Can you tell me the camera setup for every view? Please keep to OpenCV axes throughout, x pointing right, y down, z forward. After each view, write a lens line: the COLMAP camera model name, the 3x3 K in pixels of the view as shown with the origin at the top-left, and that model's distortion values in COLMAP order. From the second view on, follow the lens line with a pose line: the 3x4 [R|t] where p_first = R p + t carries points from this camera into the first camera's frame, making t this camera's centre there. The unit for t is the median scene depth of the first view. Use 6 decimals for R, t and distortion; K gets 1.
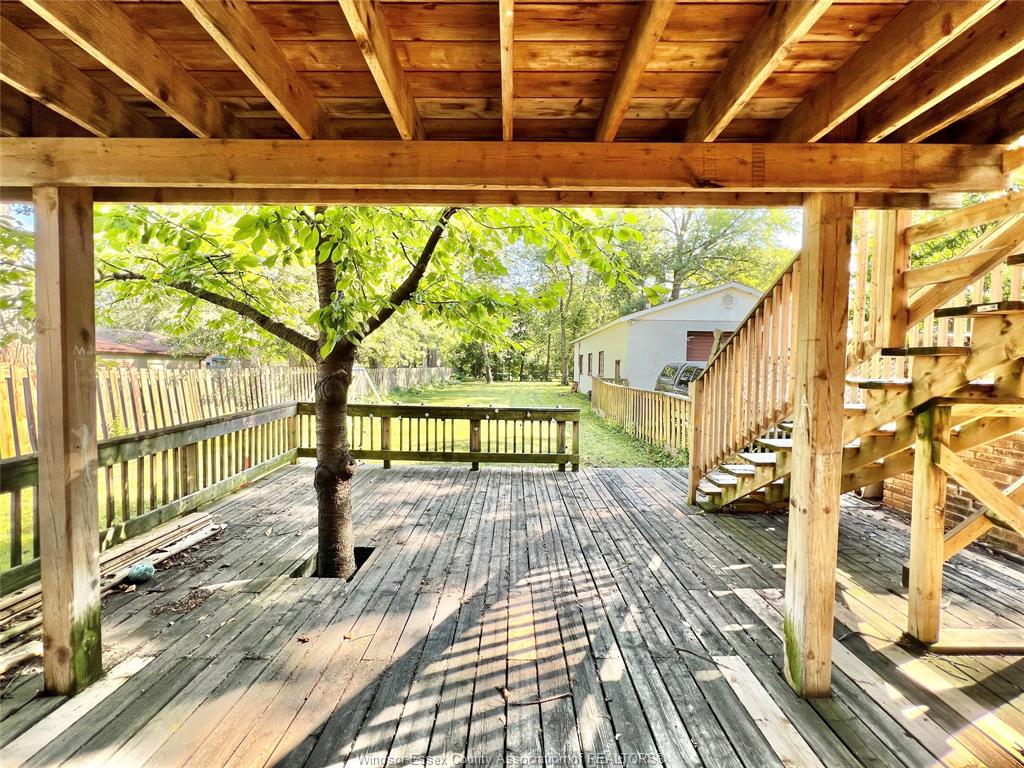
lens RADIAL K [[410.5, 0, 509.9], [0, 410.5, 382.3], [0, 0, 1]] dist [-0.003186, 0.000069]
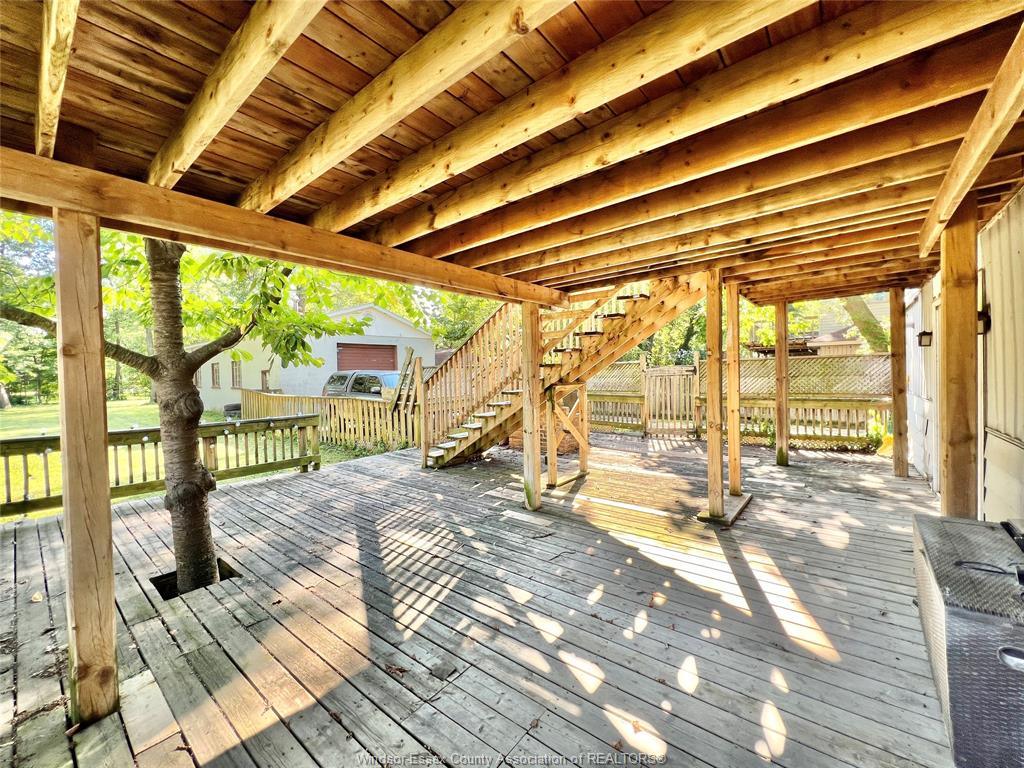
lens RADIAL K [[410.5, 0, 509.9], [0, 410.5, 382.3], [0, 0, 1]] dist [-0.003186, 0.000069]
pose [[0.630130, -0.040915, 0.775411, -0.985304], [0.056435, 0.998383, 0.006819, -0.003408], [-0.774436, 0.039463, 0.631420, -0.352060]]
